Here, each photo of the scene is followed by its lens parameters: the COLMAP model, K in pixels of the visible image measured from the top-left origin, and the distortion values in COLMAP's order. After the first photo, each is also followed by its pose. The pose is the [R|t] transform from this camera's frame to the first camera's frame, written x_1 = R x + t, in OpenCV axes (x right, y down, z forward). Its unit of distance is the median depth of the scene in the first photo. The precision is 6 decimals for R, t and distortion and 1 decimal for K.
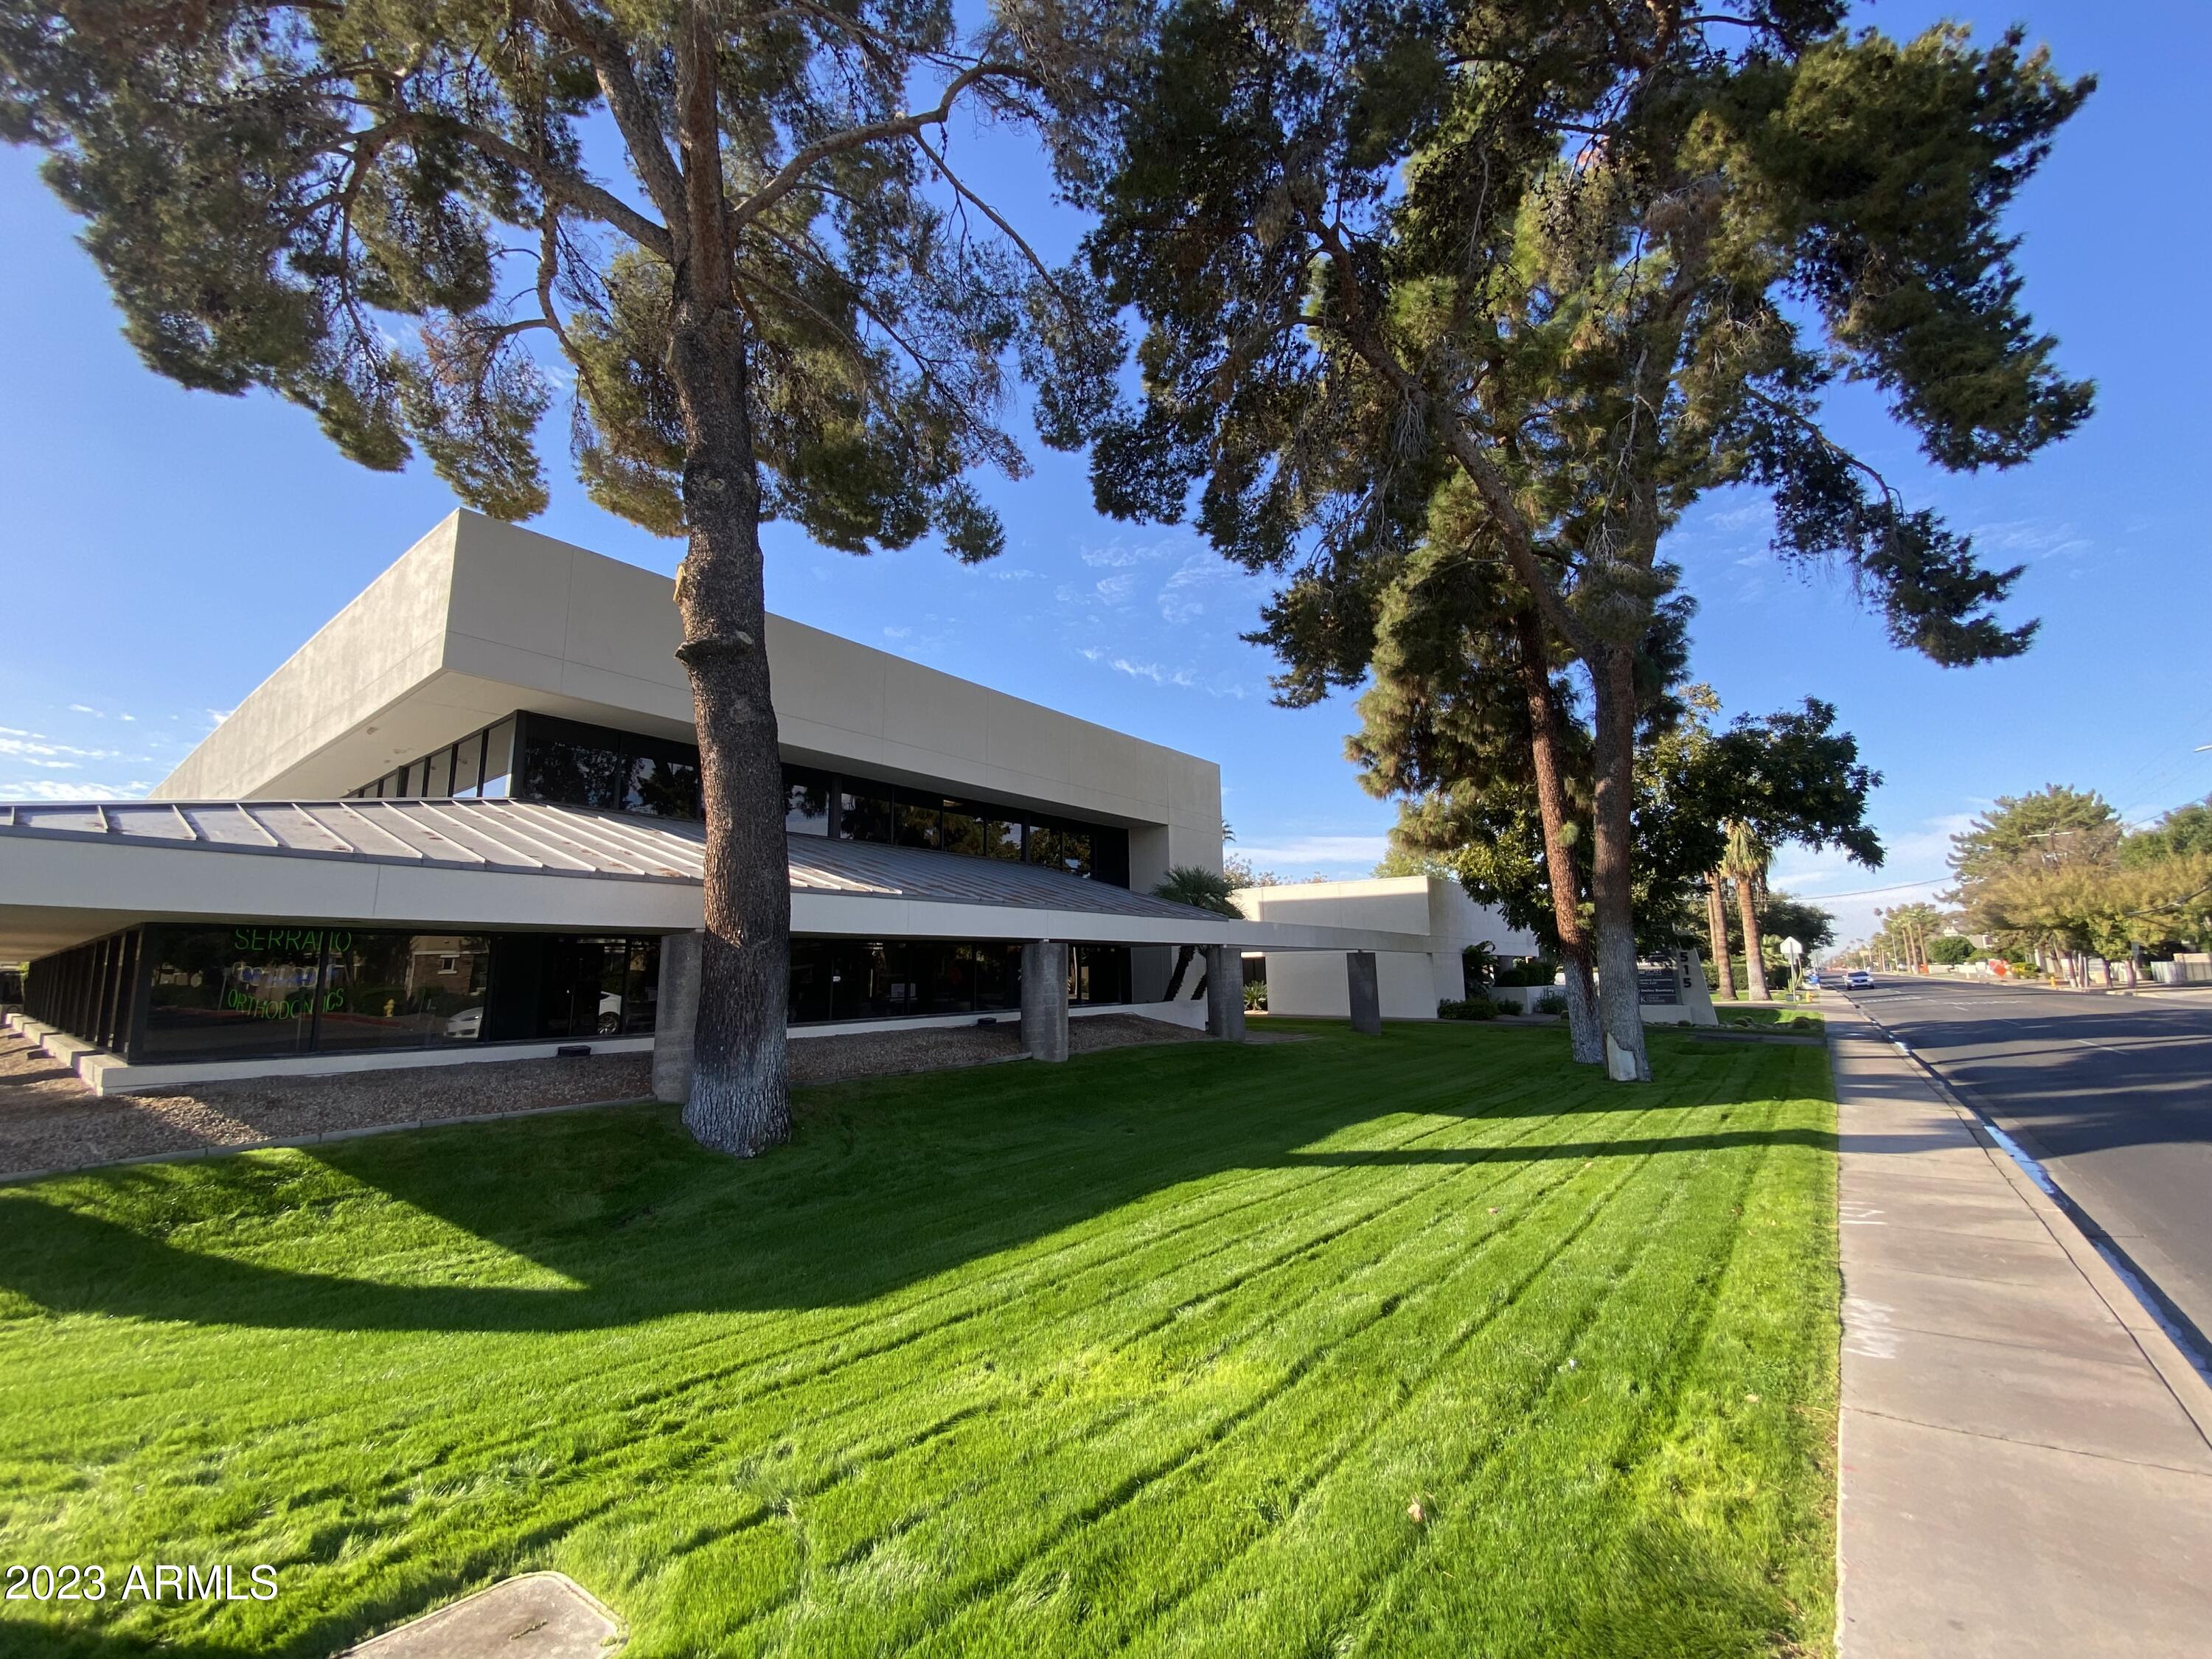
lens RADIAL K [[903.0, 0, 1091.7], [0, 903.0, 832.7], [0, 0, 1]] dist [0.001081, 0.000101]
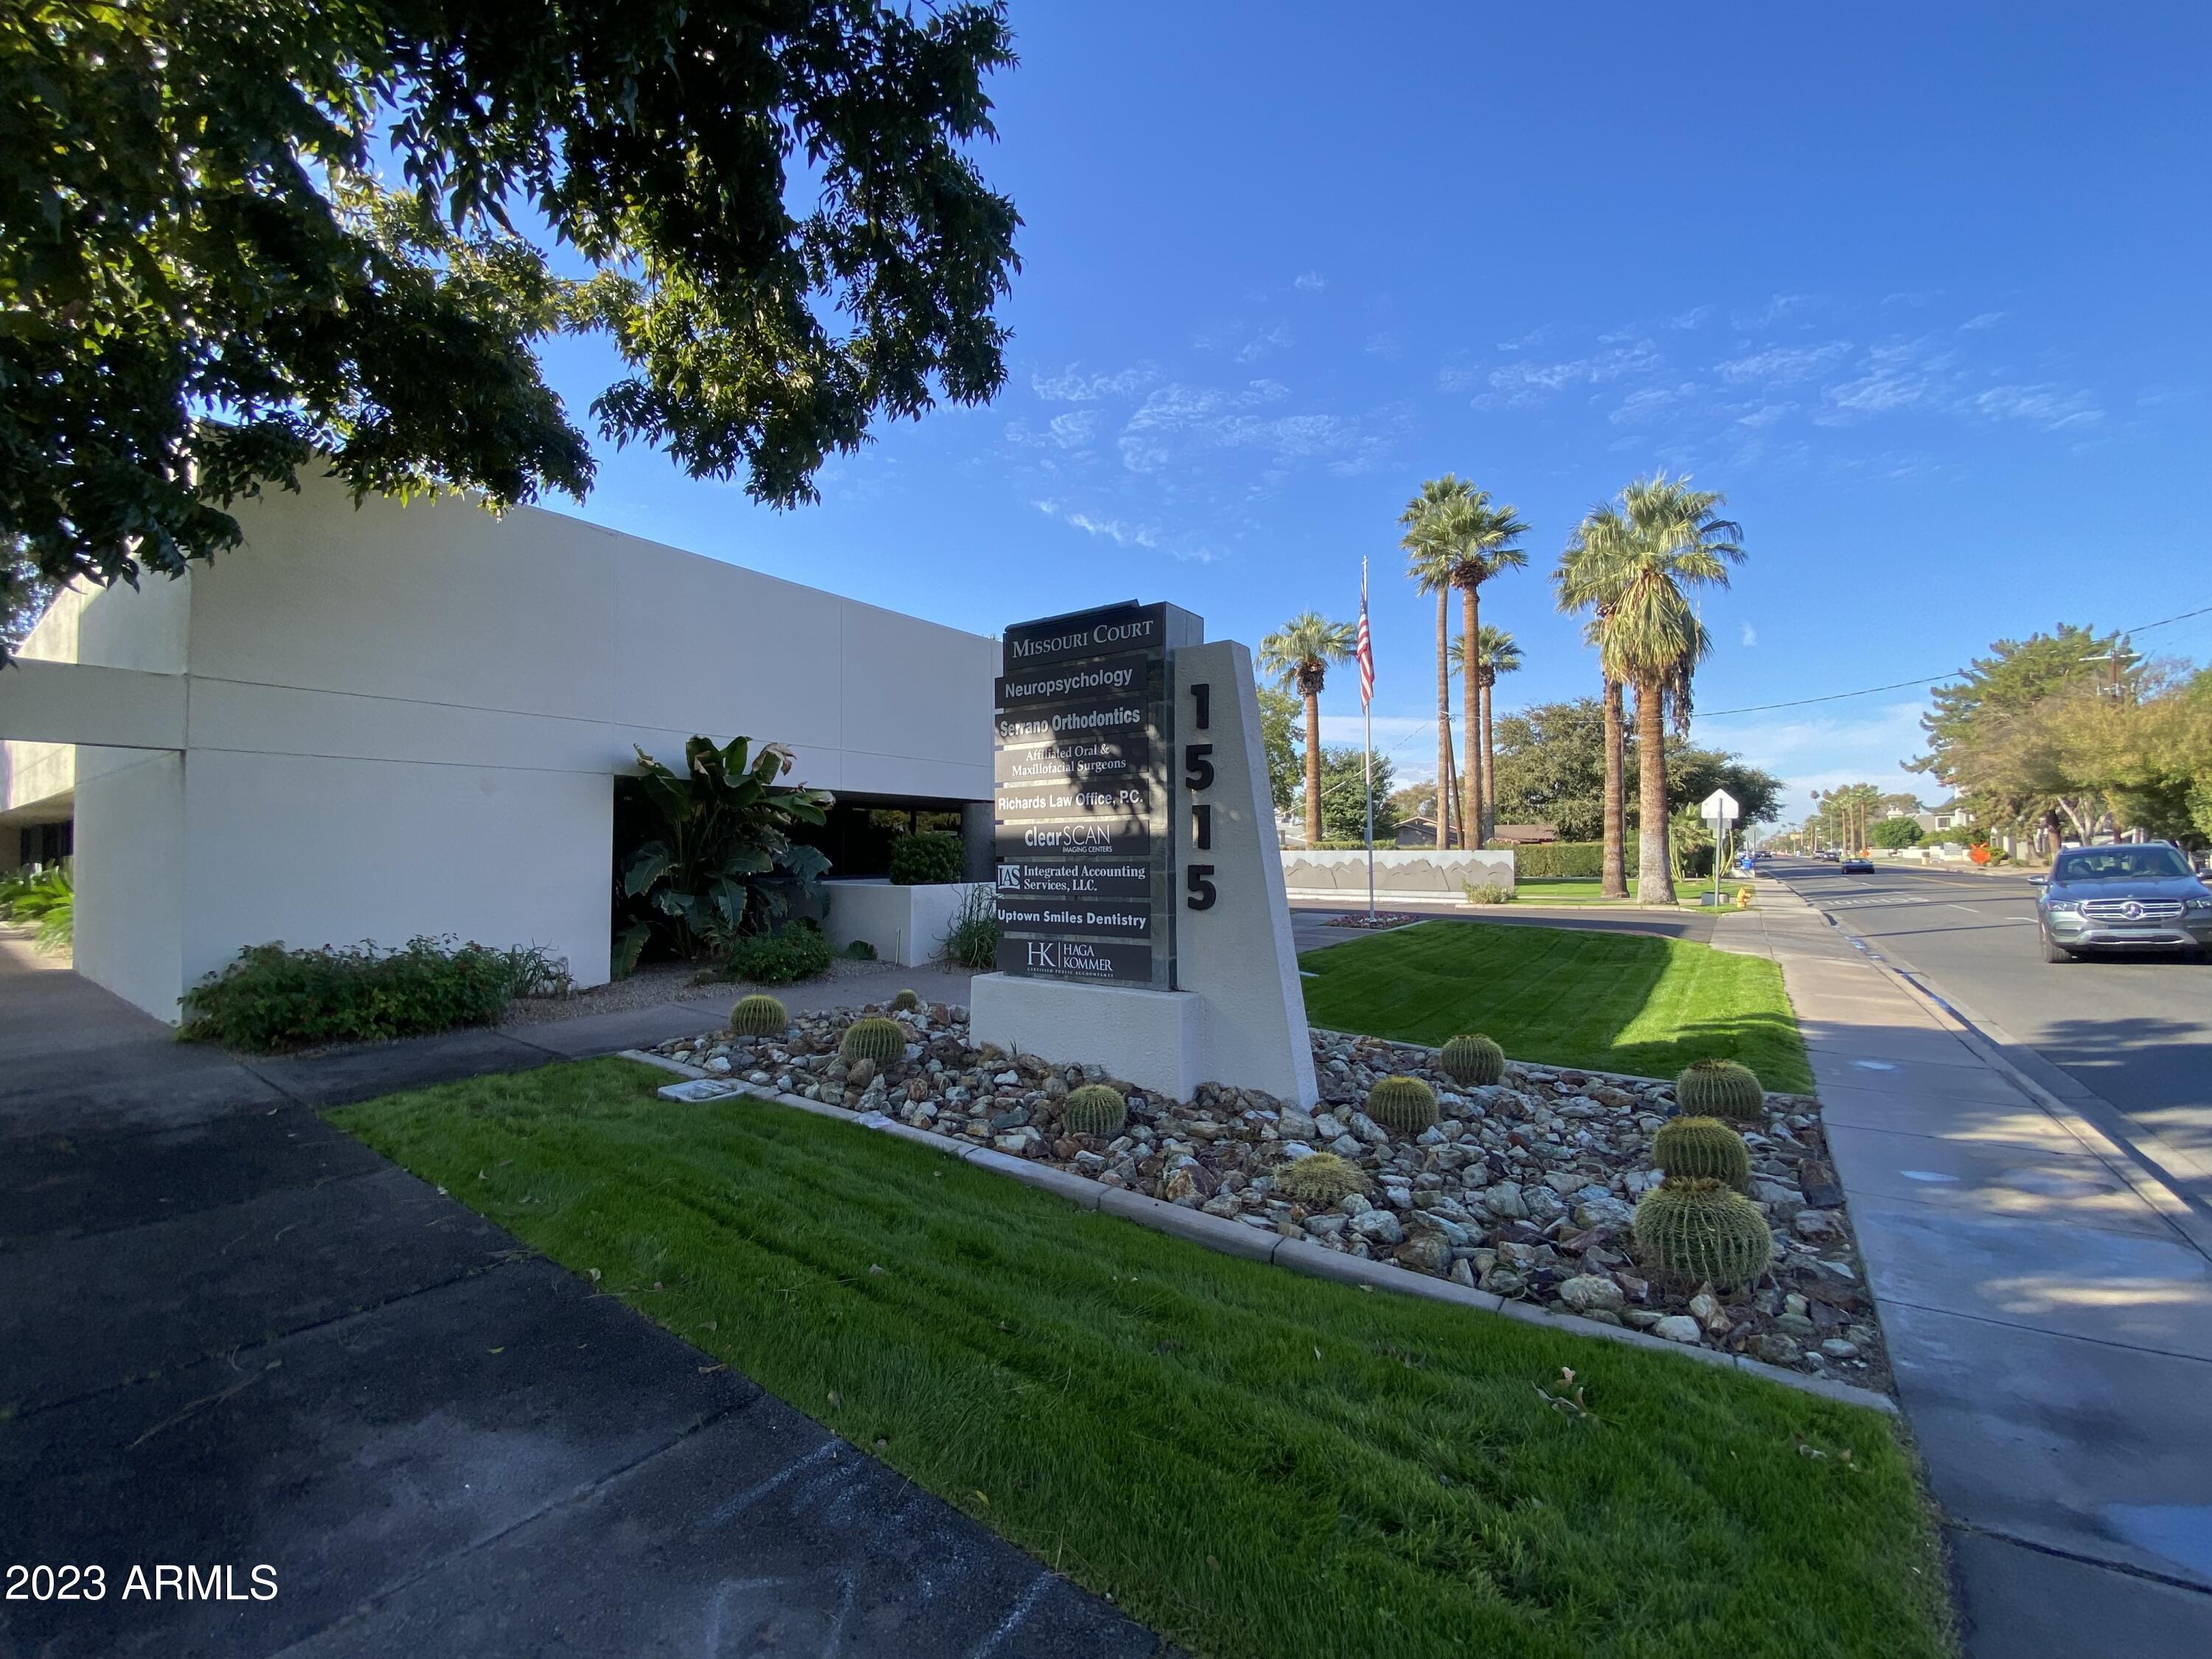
lens RADIAL K [[903.0, 0, 1115.5], [0, 903.0, 832.0], [0, 0, 1]] dist [0.001081, 0.000101]
pose [[0.998010, 0.017859, 0.060481, 0.186943], [-0.026137, 0.989952, 0.138965, 0.036918], [-0.057392, -0.140270, 0.988449, 0.237228]]
